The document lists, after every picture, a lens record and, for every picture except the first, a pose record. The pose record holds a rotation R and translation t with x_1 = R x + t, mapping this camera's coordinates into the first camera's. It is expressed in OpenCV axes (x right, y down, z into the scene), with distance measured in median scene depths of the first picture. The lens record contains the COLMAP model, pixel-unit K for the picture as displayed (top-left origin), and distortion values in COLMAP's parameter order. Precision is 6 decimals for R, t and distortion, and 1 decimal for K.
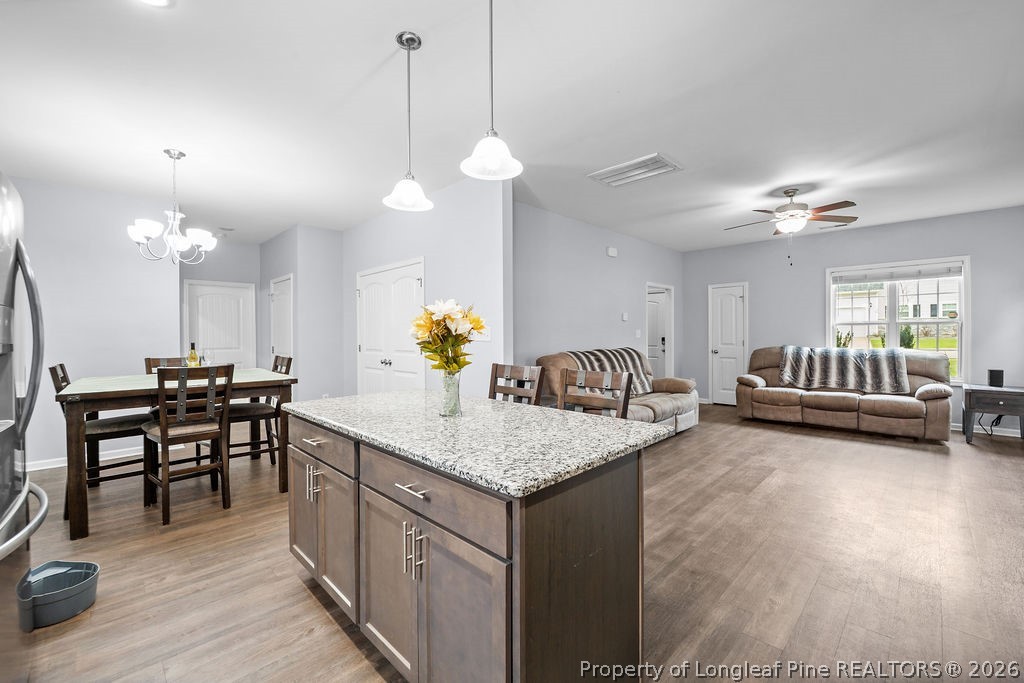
lens RADIAL K [[421.5, 0, 512.0], [0, 421.5, 341.5], [0, 0, 1]] dist [-0.104403, -0.000085]
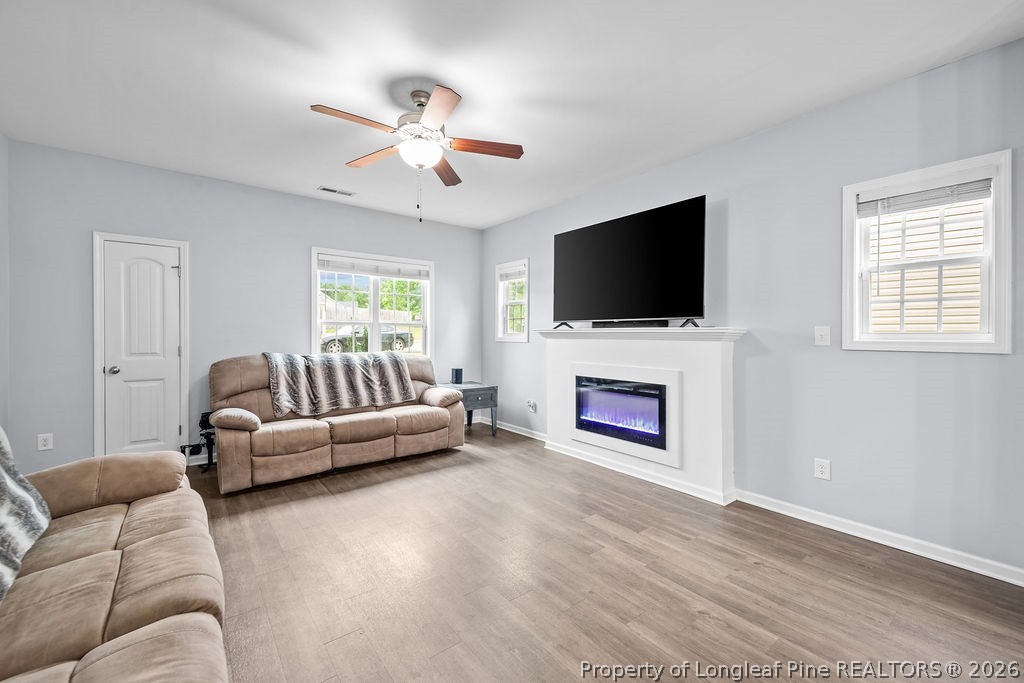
lens RADIAL K [[426.1, 0, 509.7], [0, 426.1, 333.6], [0, 0, 1]] dist [0.010989, -0.000092]
pose [[0.132247, 0.011391, 0.991151, 0.059433], [0.012014, 0.999842, -0.013093, -0.008171], [-0.991144, 0.013640, 0.132089, 0.579592]]
